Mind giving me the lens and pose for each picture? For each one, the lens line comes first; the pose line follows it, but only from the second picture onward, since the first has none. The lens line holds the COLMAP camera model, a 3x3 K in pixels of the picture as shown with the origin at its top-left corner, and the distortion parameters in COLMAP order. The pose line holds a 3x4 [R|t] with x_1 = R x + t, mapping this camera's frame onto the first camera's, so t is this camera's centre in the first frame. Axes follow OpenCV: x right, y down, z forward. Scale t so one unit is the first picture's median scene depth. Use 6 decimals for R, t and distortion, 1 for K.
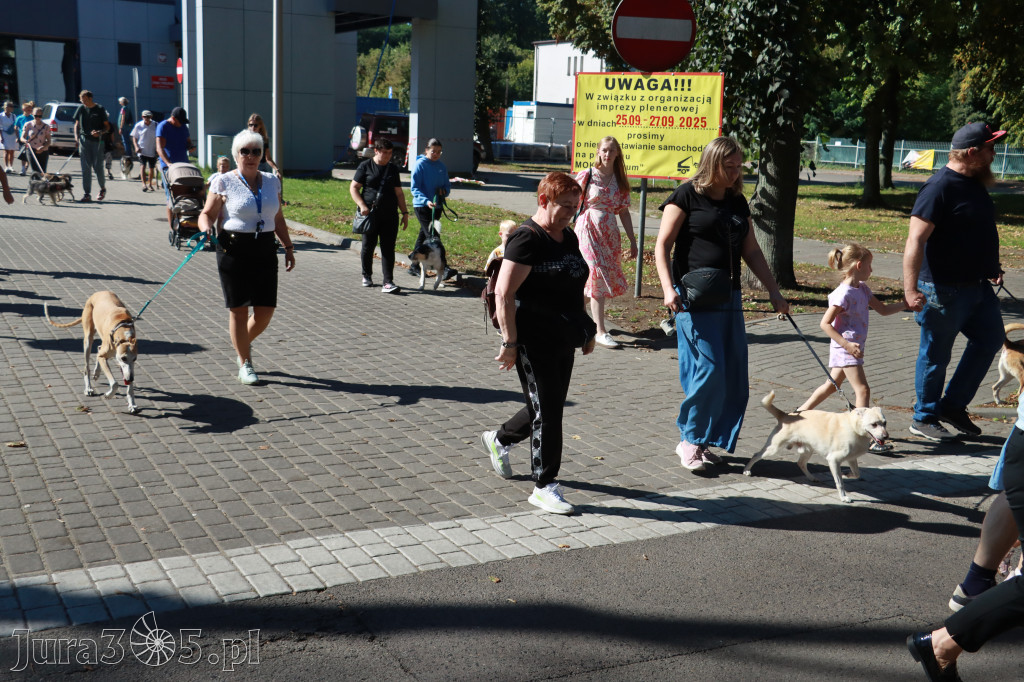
lens RADIAL K [[1167.0, 0, 514.4], [0, 1167.0, 358.7], [0, 0, 1]] dist [-0.081752, 0.328567]
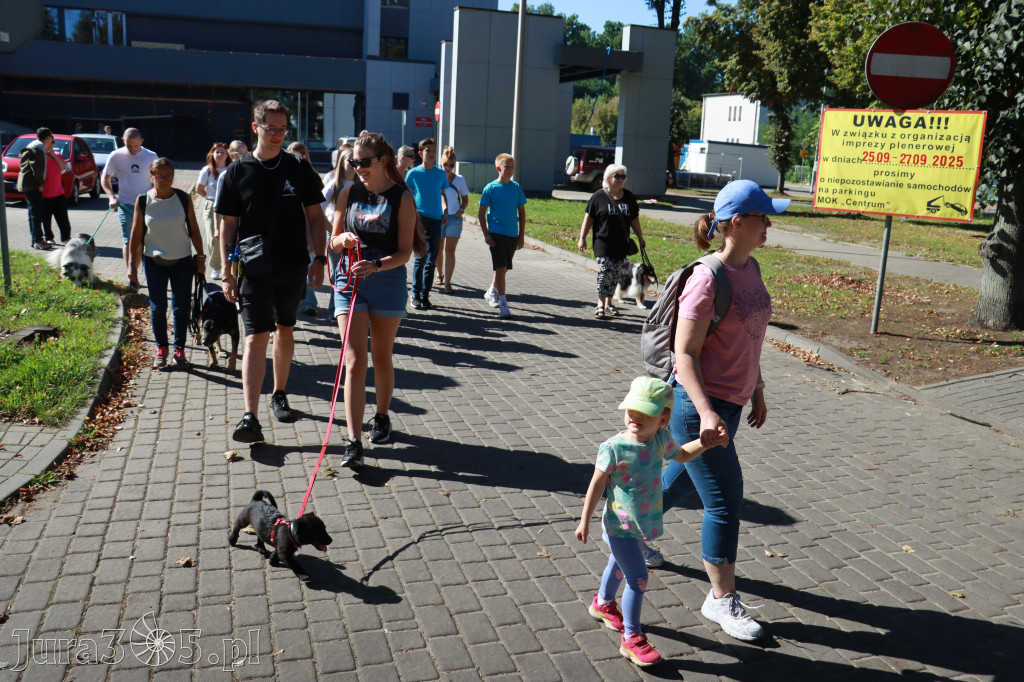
lens RADIAL K [[862.8, 0, 508.1], [0, 862.8, 342.2], [0, 0, 1]] dist [-0.171176, 0.153278]
pose [[0.982097, 0.049994, -0.181621, -0.076574], [-0.047096, 0.998685, 0.020237, -0.046825], [0.182394, -0.011321, 0.983160, 0.238837]]
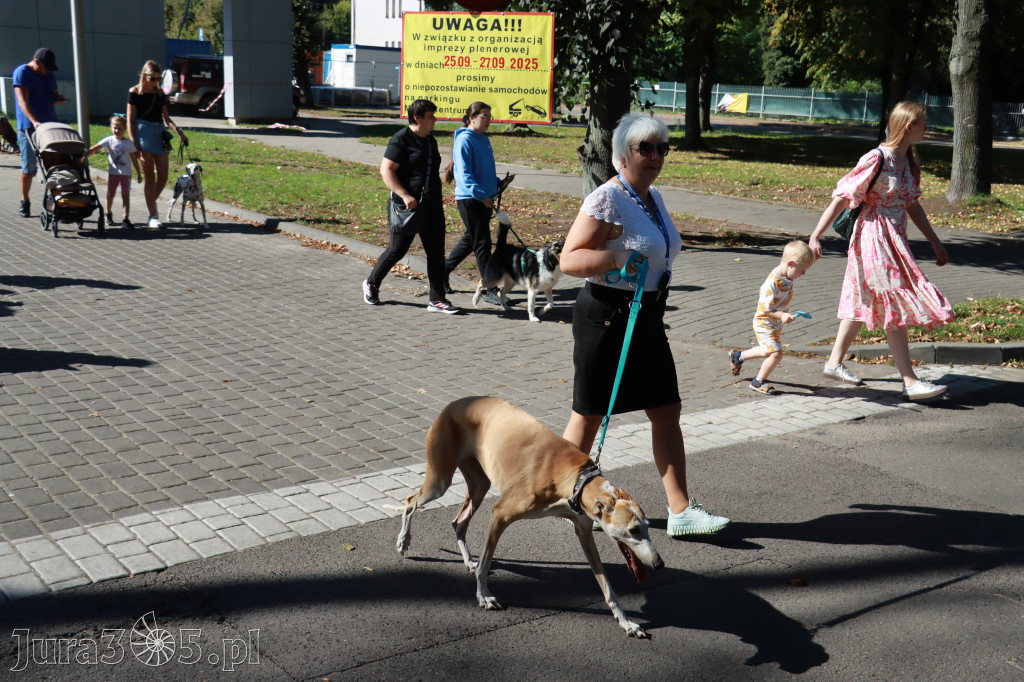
lens RADIAL K [[1167.0, 0, 514.4], [0, 1167.0, 358.7], [0, 0, 1]] dist [-0.081752, 0.328567]
pose [[0.988551, -0.036030, 0.146525, -0.007193], [0.029279, 0.998419, 0.047979, -0.002234], [-0.148022, -0.043140, 0.988043, 0.020920]]
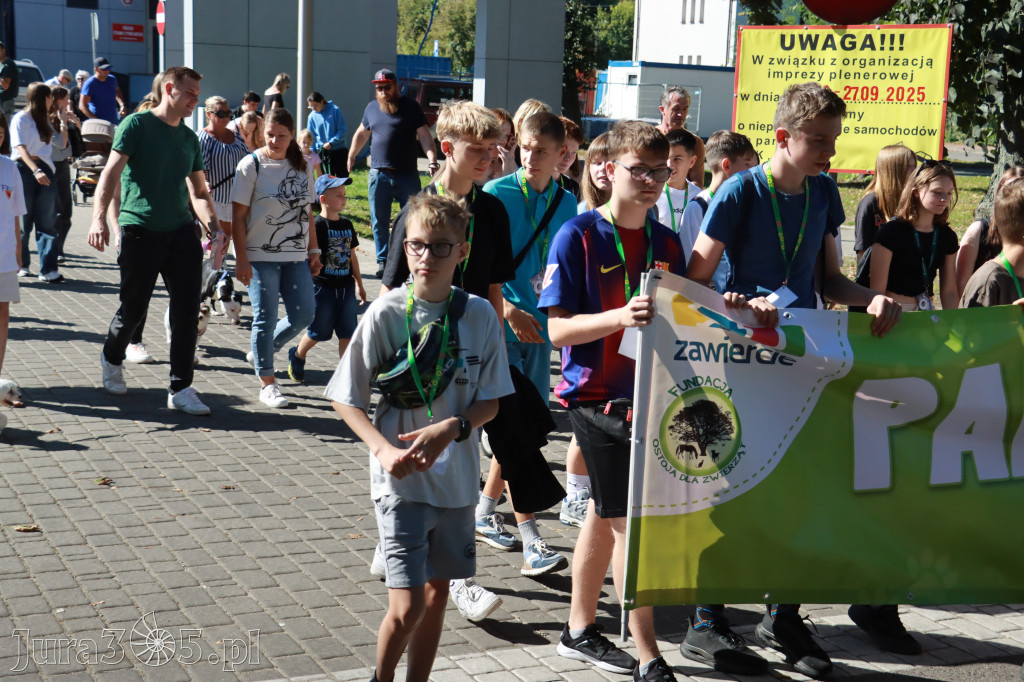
lens RADIAL K [[1632.9, 0, 508.7], [0, 1632.9, 361.9], [0, 0, 1]] dist [0.036630, 0.786918]
pose [[0.998565, 0.009889, -0.052638, -0.036042], [-0.011723, 0.999331, -0.034640, 0.000119], [0.052261, 0.035208, 0.998013, -0.024093]]
